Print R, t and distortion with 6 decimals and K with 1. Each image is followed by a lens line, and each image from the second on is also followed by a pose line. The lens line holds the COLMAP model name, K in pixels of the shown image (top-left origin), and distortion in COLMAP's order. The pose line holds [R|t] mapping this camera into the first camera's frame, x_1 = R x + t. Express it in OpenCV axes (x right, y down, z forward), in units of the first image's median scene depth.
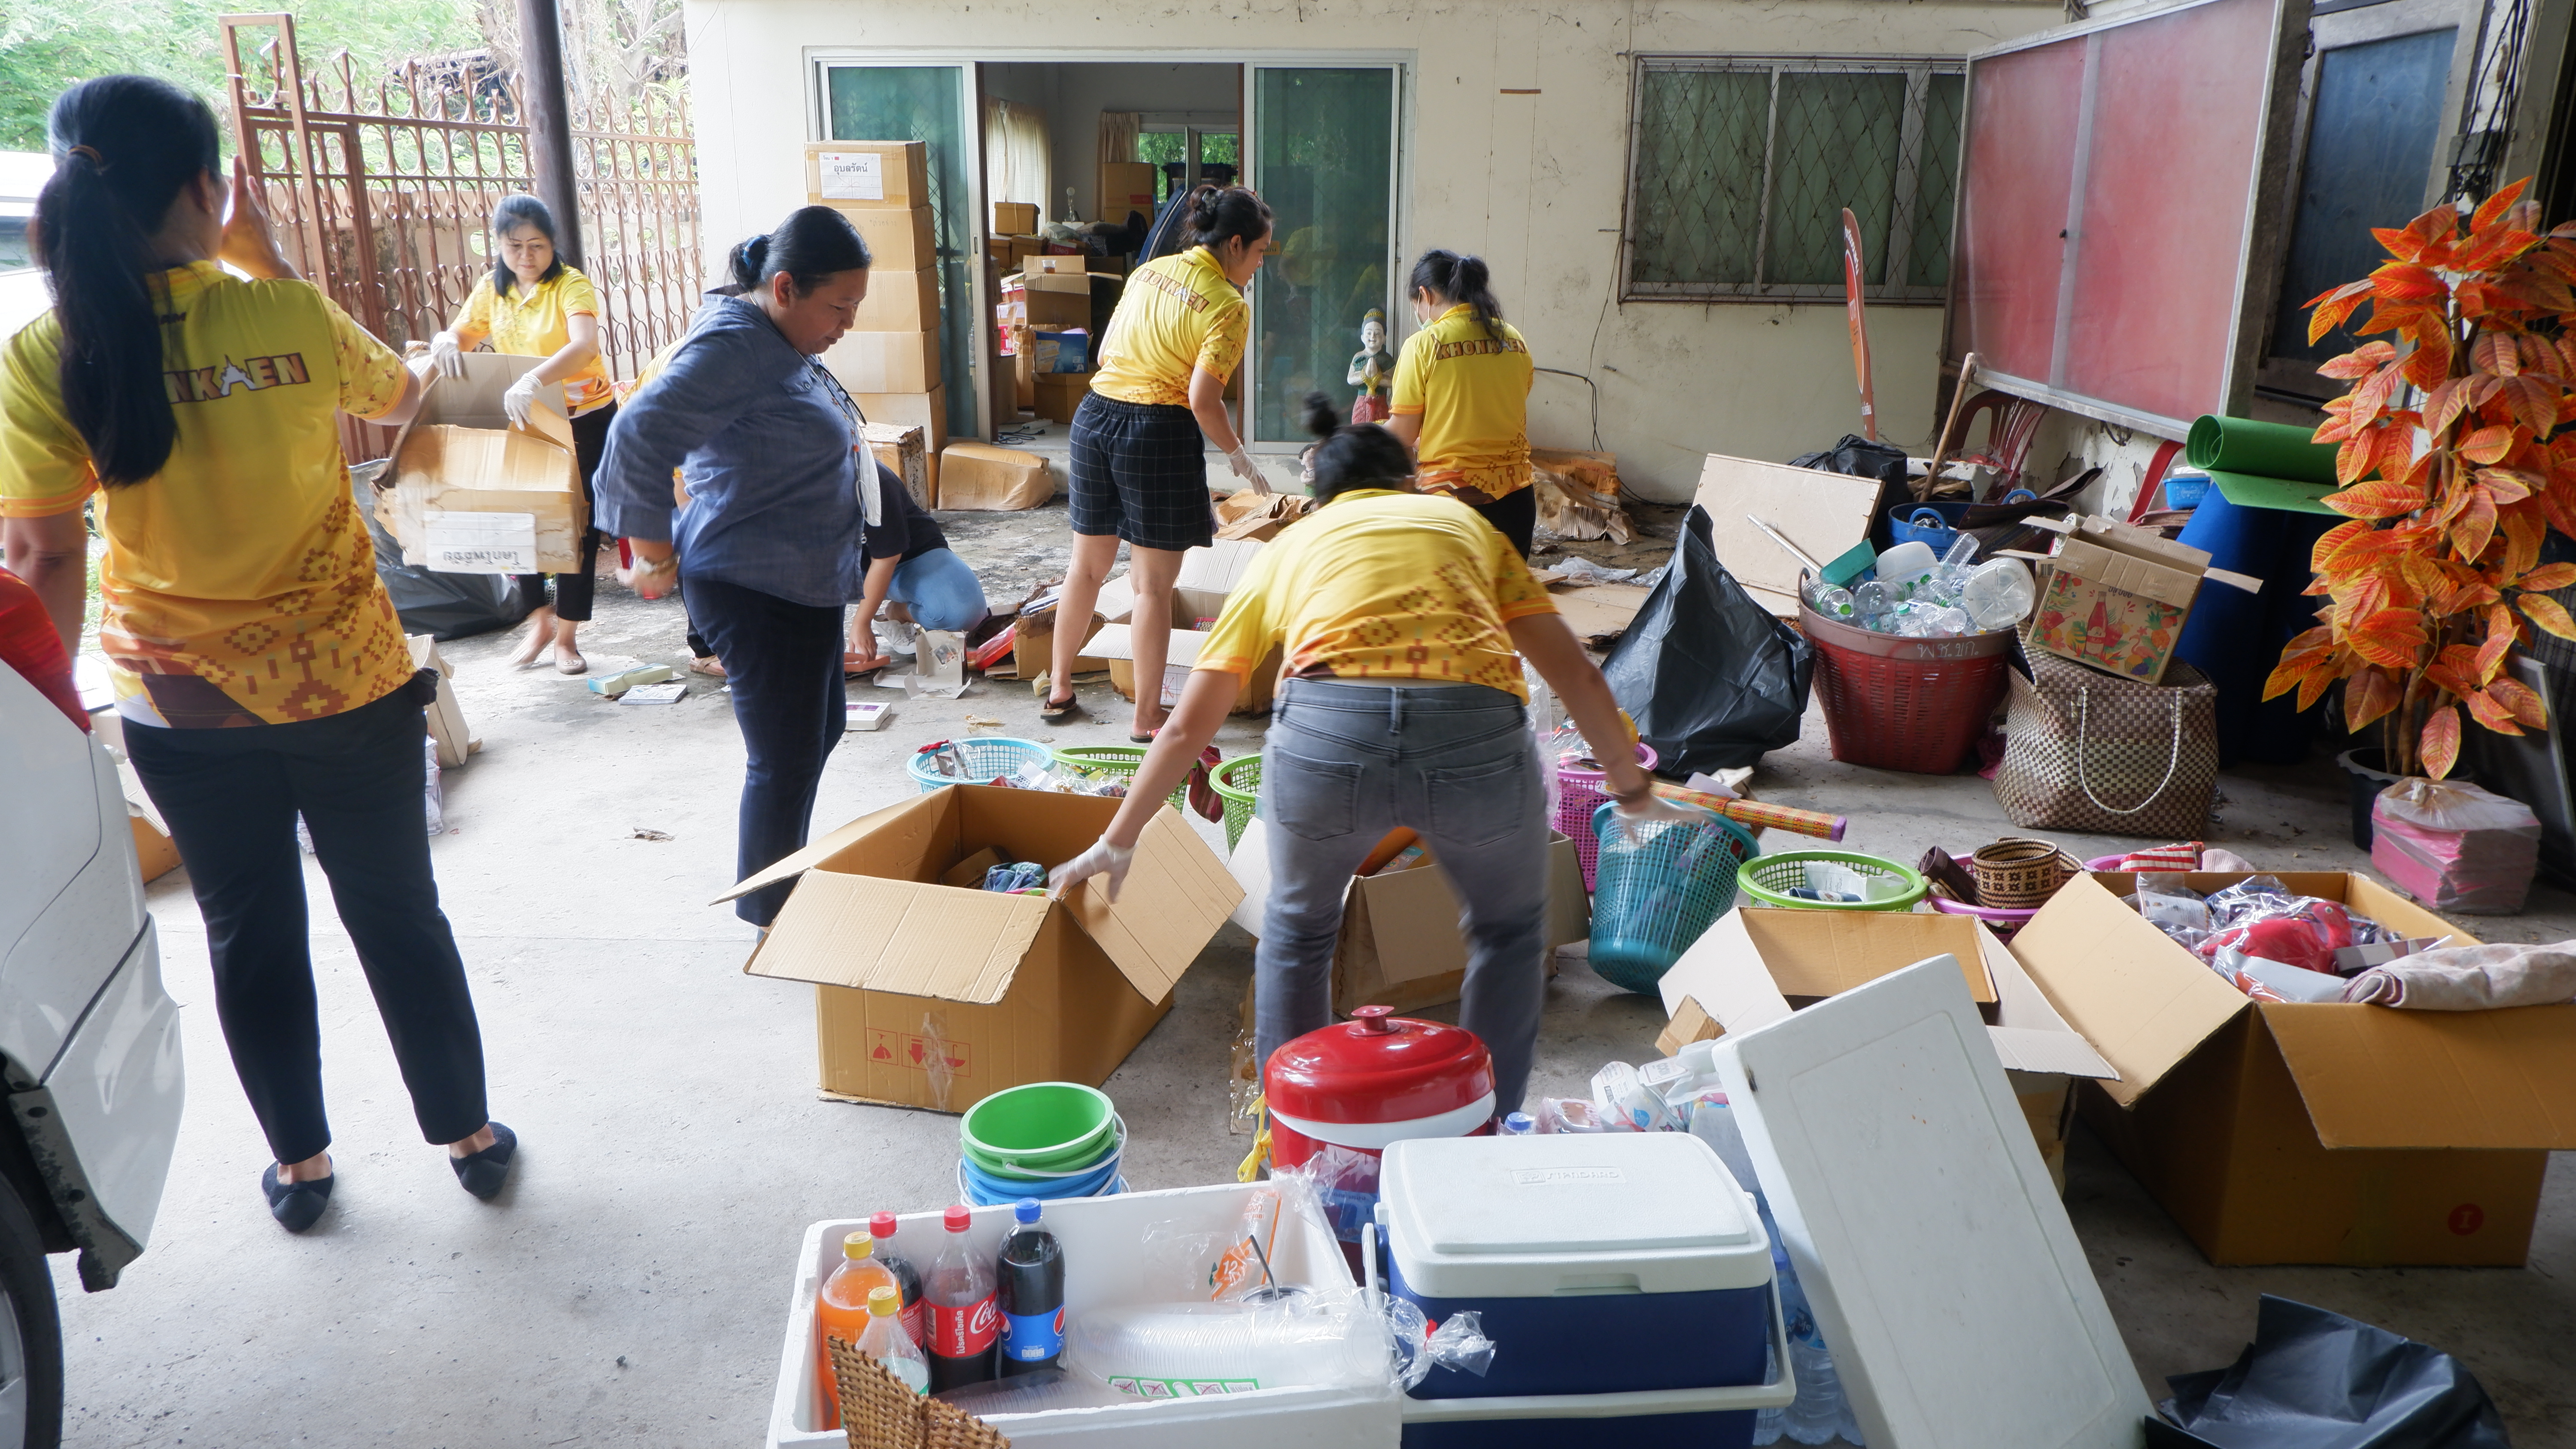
lens RADIAL K [[1636.1, 0, 1297.2], [0, 1636.1, 741.1], [0, 0, 1]] dist [-0.028153, -0.002139]
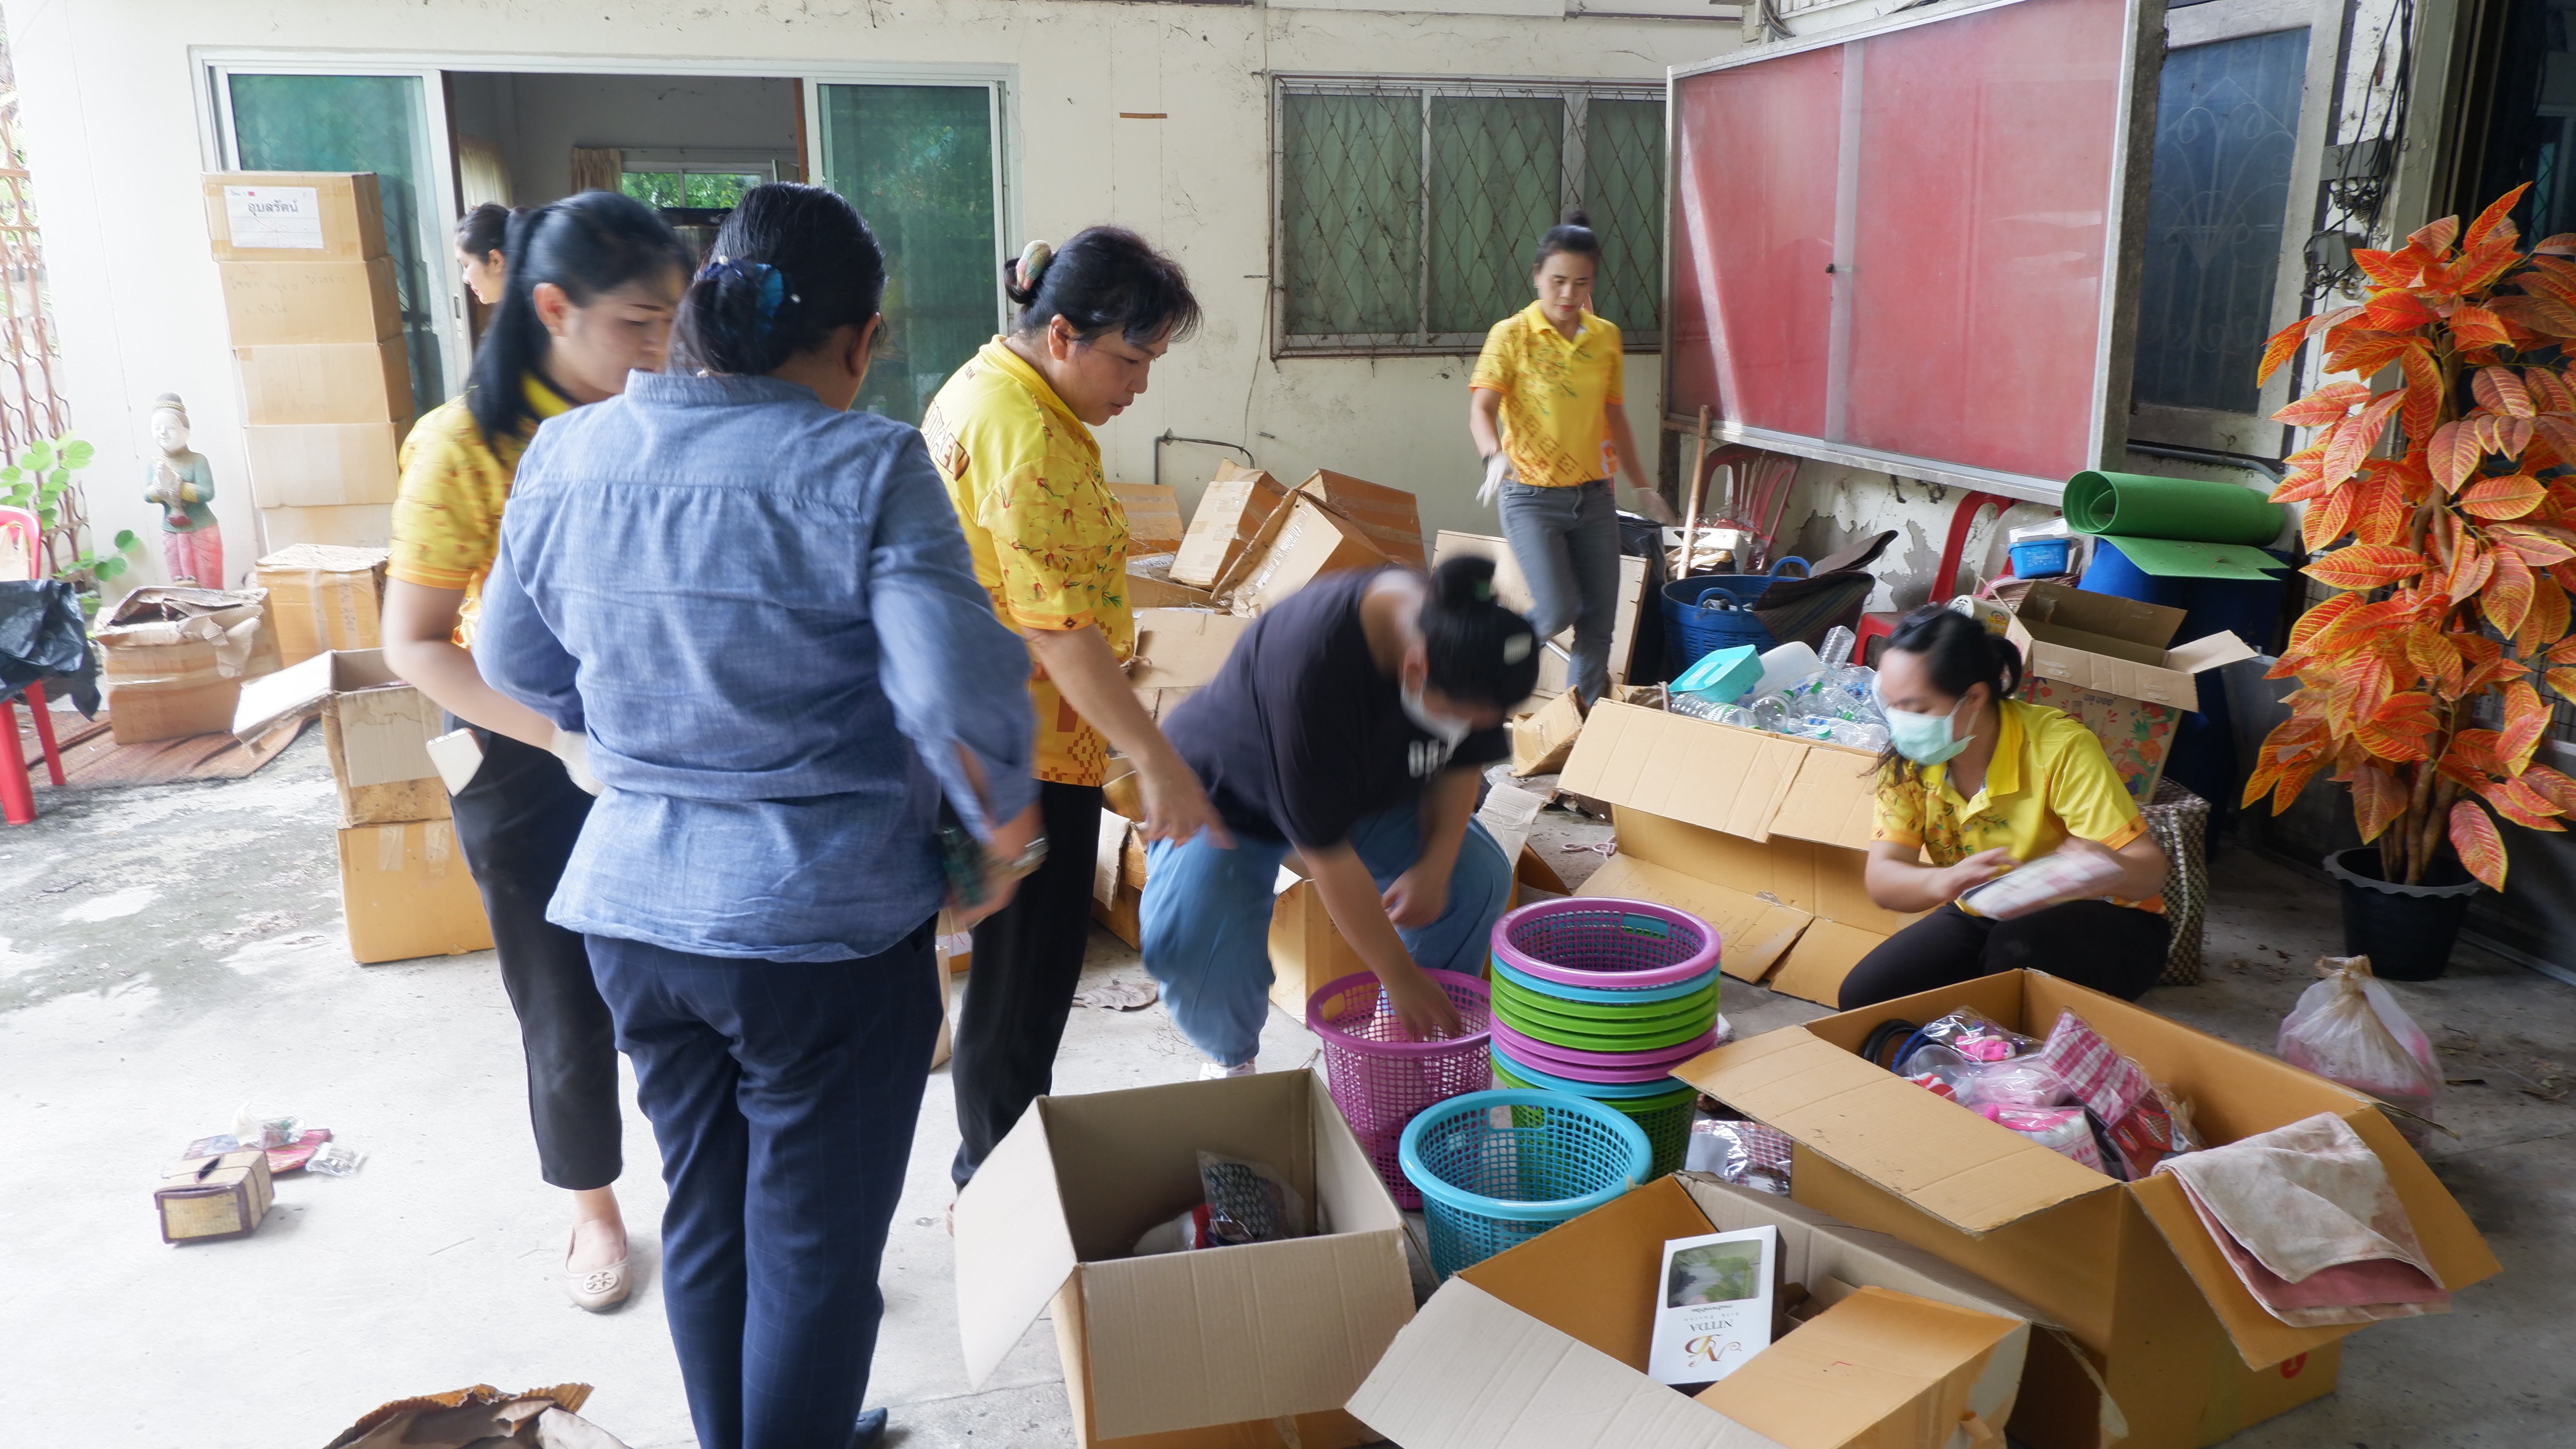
lens RADIAL K [[1760.7, 0, 1288.0], [0, 1760.7, 724.5], [0, 0, 1]] dist [-0.000749, -0.013018]
pose [[0.962103, -0.079705, 0.260779, -0.092376], [0.094500, 0.994522, -0.044676, -0.061108], [-0.255790, 0.067626, 0.964364, 0.201478]]
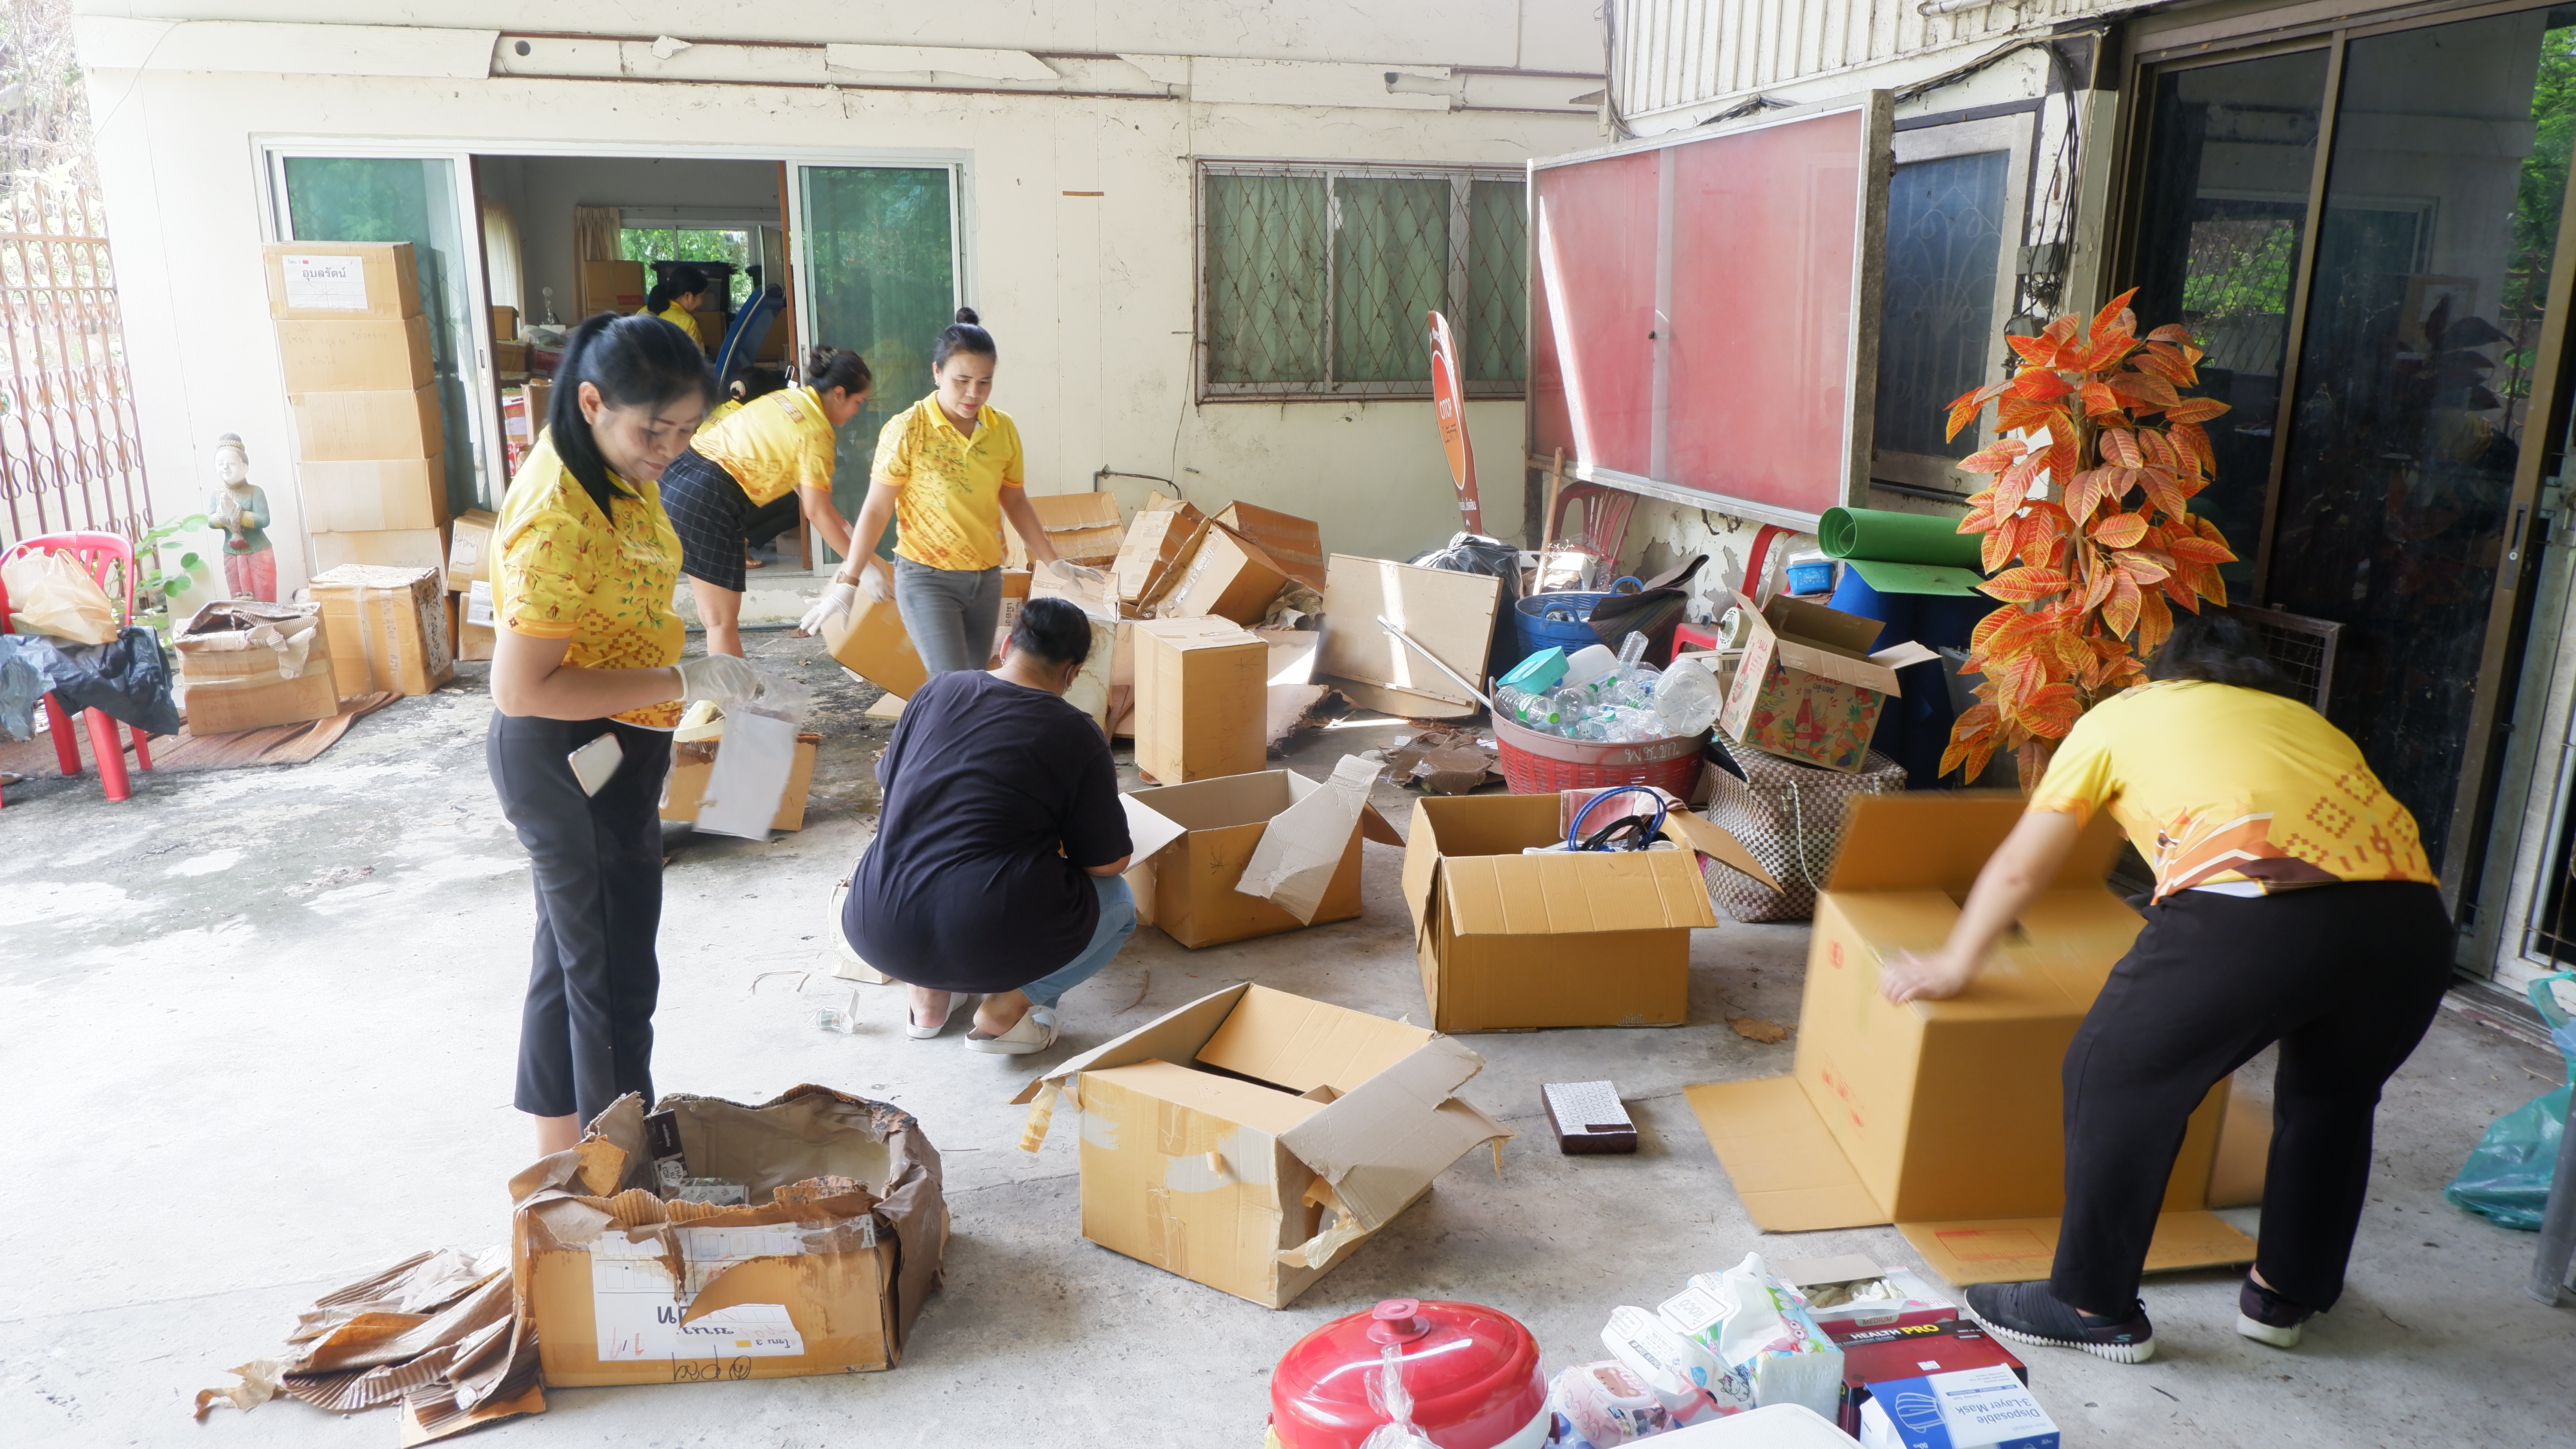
lens RADIAL K [[1653.4, 0, 1288.0], [0, 1653.4, 724.5], [0, 0, 1]] dist [-0.023069, 0.001931]
pose [[0.954629, -0.078373, 0.287300, -0.091520], [0.096419, 0.994125, -0.049188, -0.038778], [-0.281757, 0.074657, 0.956577, 0.076601]]
